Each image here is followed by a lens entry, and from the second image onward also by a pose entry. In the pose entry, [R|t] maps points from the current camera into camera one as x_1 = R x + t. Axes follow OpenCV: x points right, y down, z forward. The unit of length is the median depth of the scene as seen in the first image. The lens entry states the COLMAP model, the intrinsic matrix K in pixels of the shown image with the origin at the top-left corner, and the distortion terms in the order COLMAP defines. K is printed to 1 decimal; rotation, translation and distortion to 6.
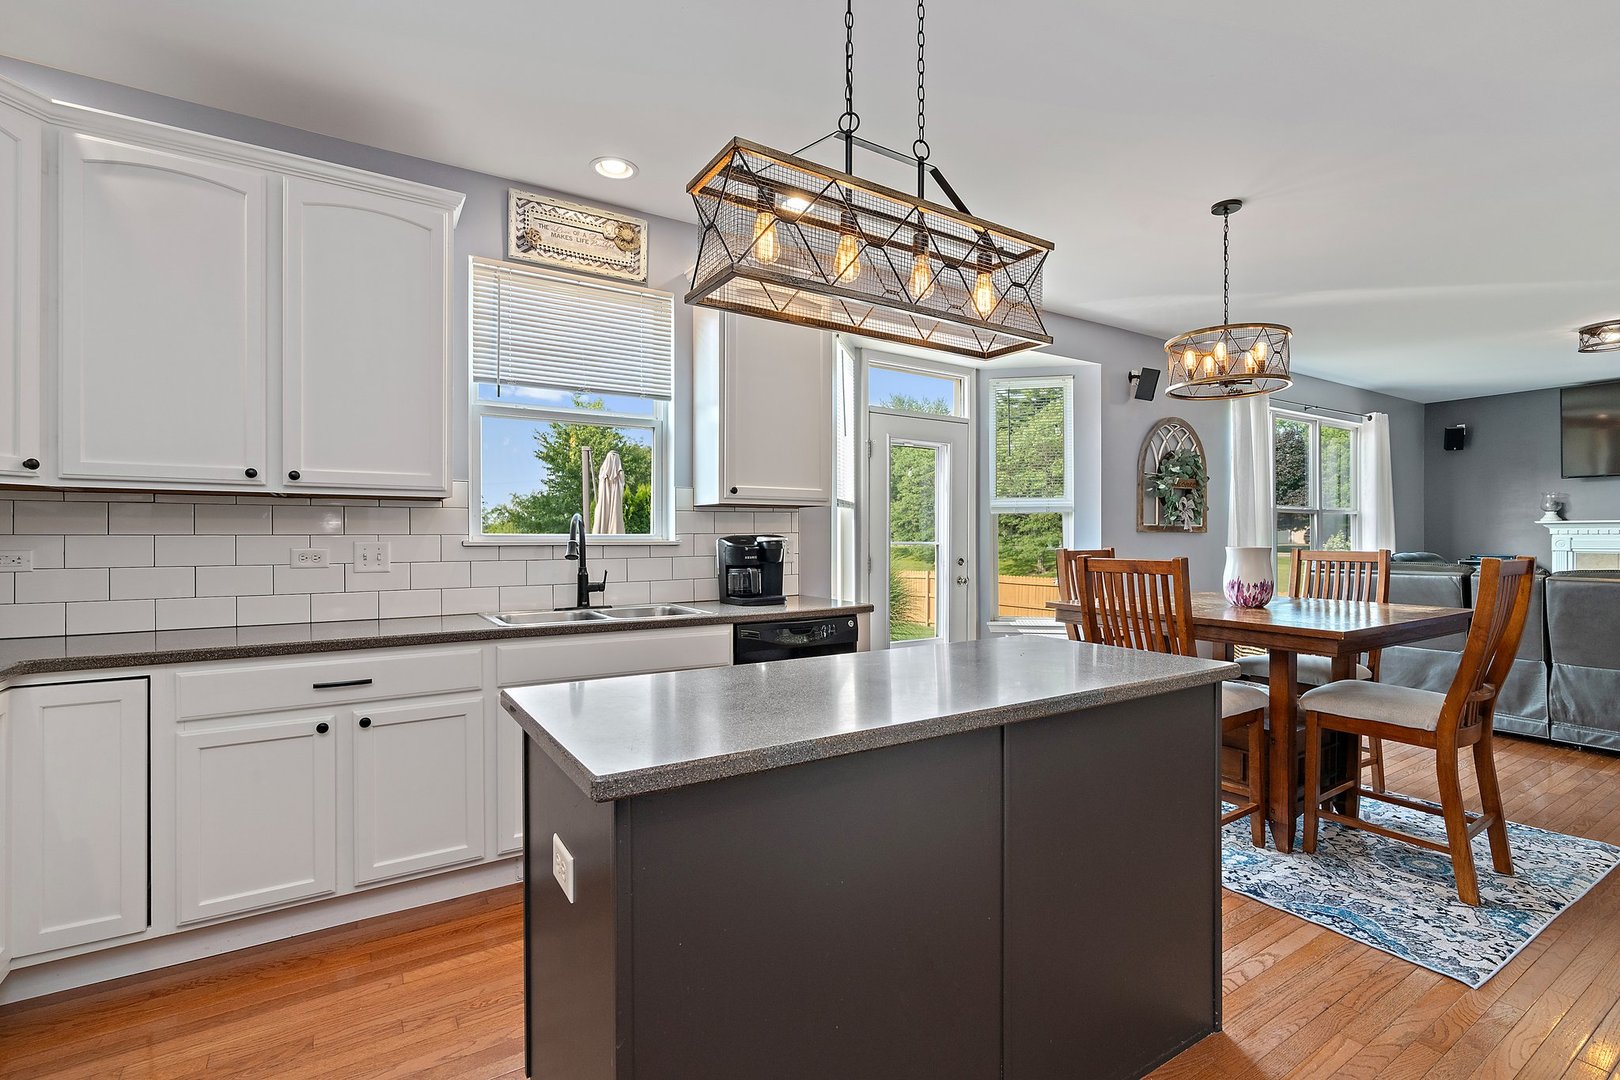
lens RADIAL K [[740.7, 0, 810.0], [0, 740.7, 540.0], [0, 0, 1]] dist [-0.001734, -0.000275]
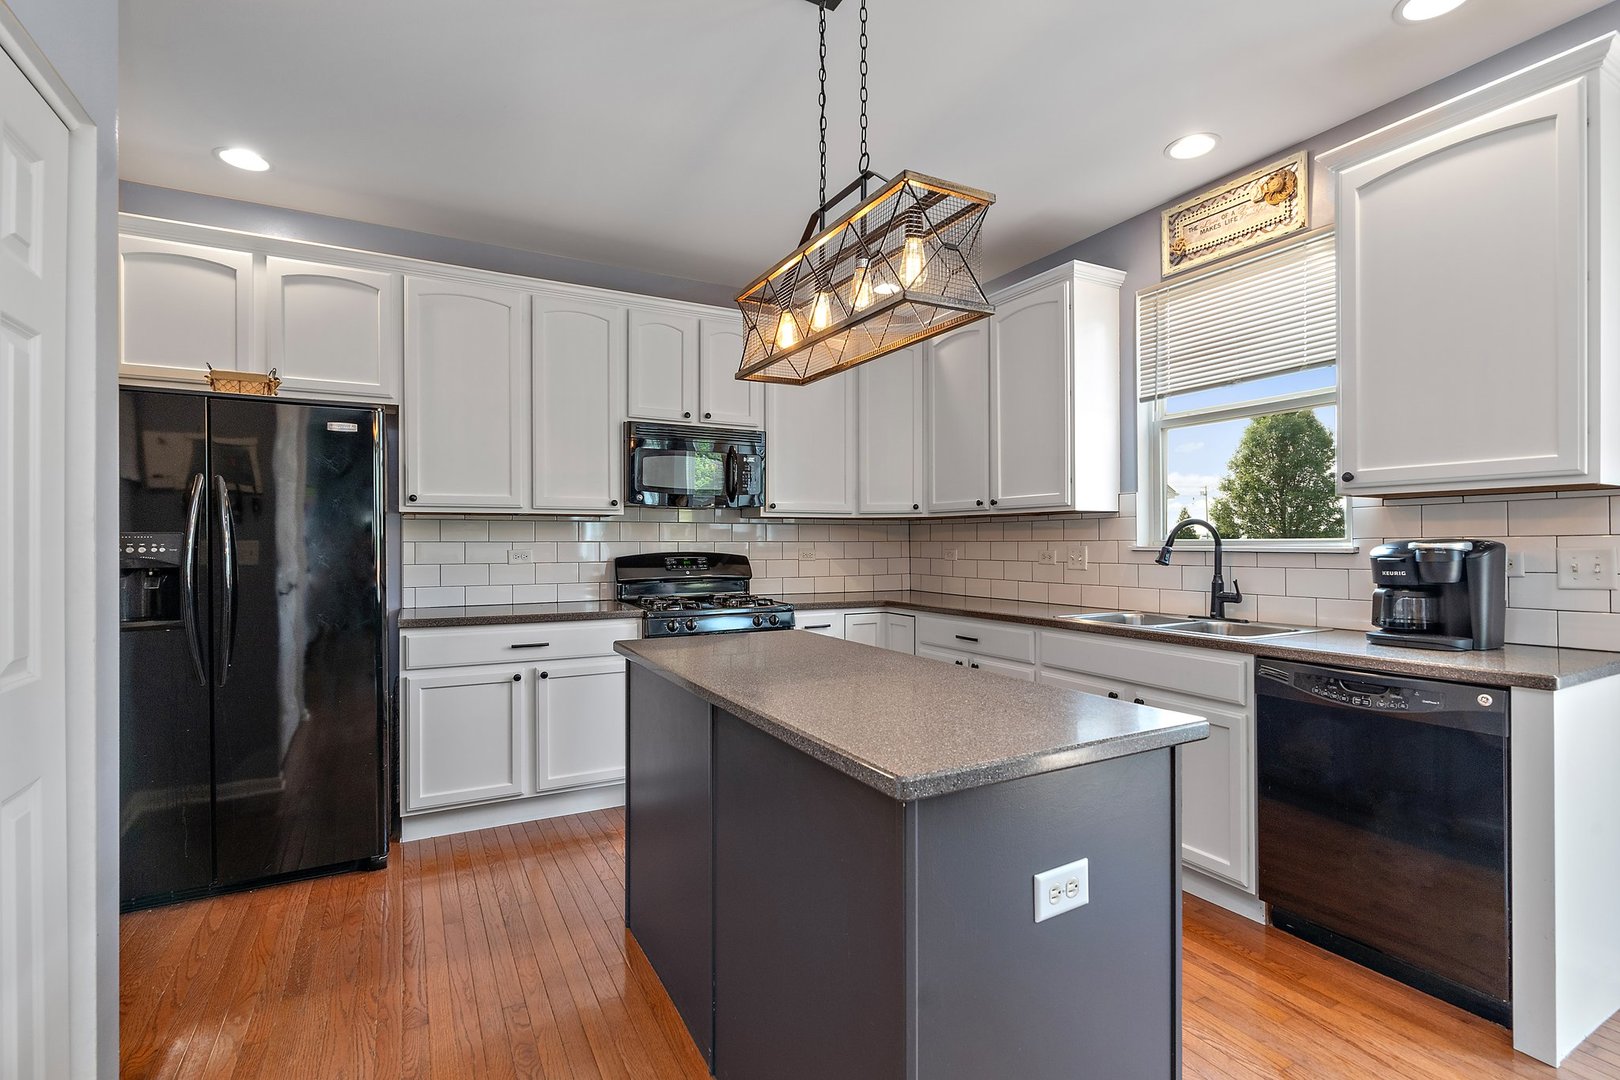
lens RADIAL K [[727.8, 0, 793.3], [0, 727.8, 537.4], [0, 0, 1]] dist [-0.031282, -0.000305]
pose [[-0.088643, -0.004893, -0.996051, 0.652646], [-0.000349, 0.999988, -0.004881, -0.005742], [0.996063, -0.000086, -0.088644, 0.559938]]
